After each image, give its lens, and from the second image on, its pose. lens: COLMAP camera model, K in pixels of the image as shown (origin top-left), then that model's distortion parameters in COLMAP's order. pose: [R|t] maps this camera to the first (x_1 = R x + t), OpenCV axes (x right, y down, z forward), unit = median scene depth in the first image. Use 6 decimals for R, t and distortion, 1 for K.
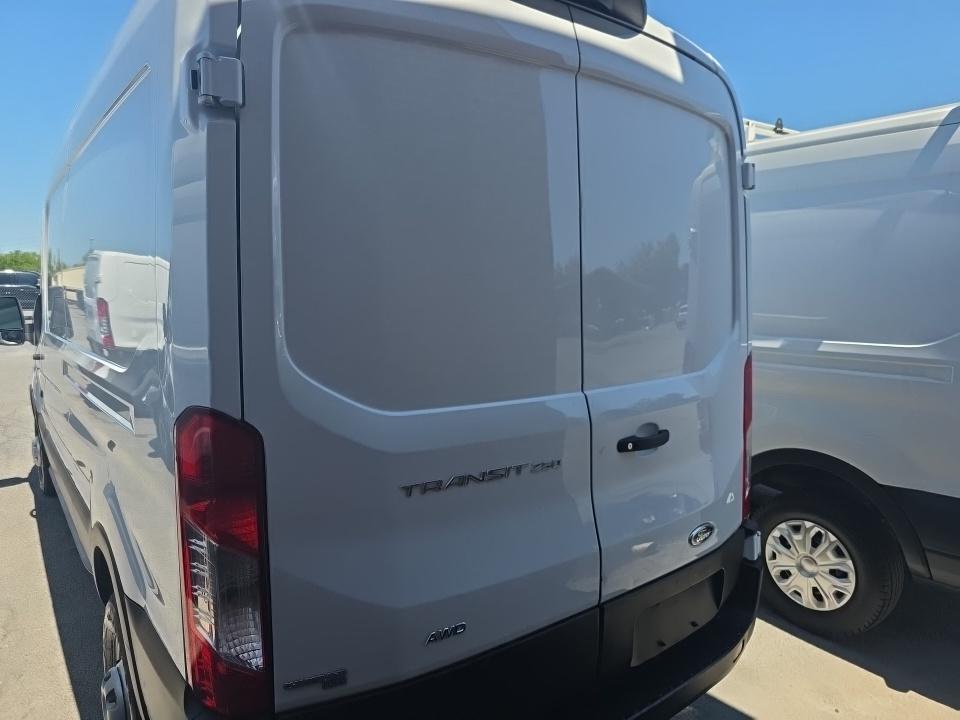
lens RADIAL K [[687.2, 0, 479.6], [0, 687.2, 353.0], [0, 0, 1]] dist [0.044497, -0.052757]
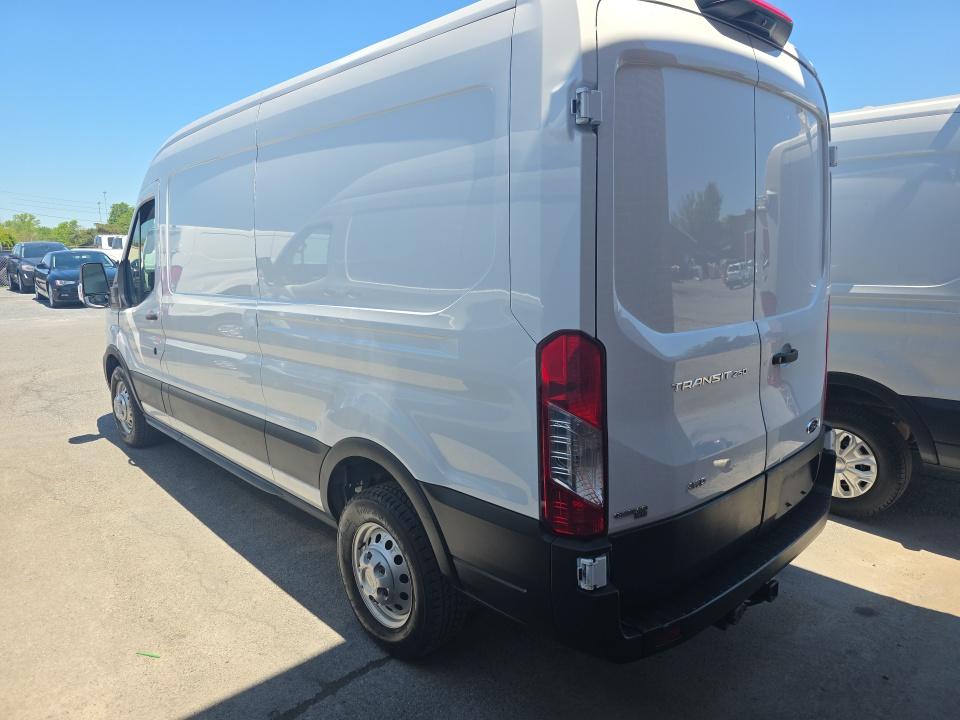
lens RADIAL K [[669.9, 0, 480.0], [0, 669.9, 360.0], [0, 0, 1]] dist [0.006185, -0.006867]
pose [[0.996318, -0.036668, 0.077493, -0.299028], [0.031556, 0.997307, 0.066199, 0.017485], [-0.079711, -0.063510, 0.994793, -0.176209]]
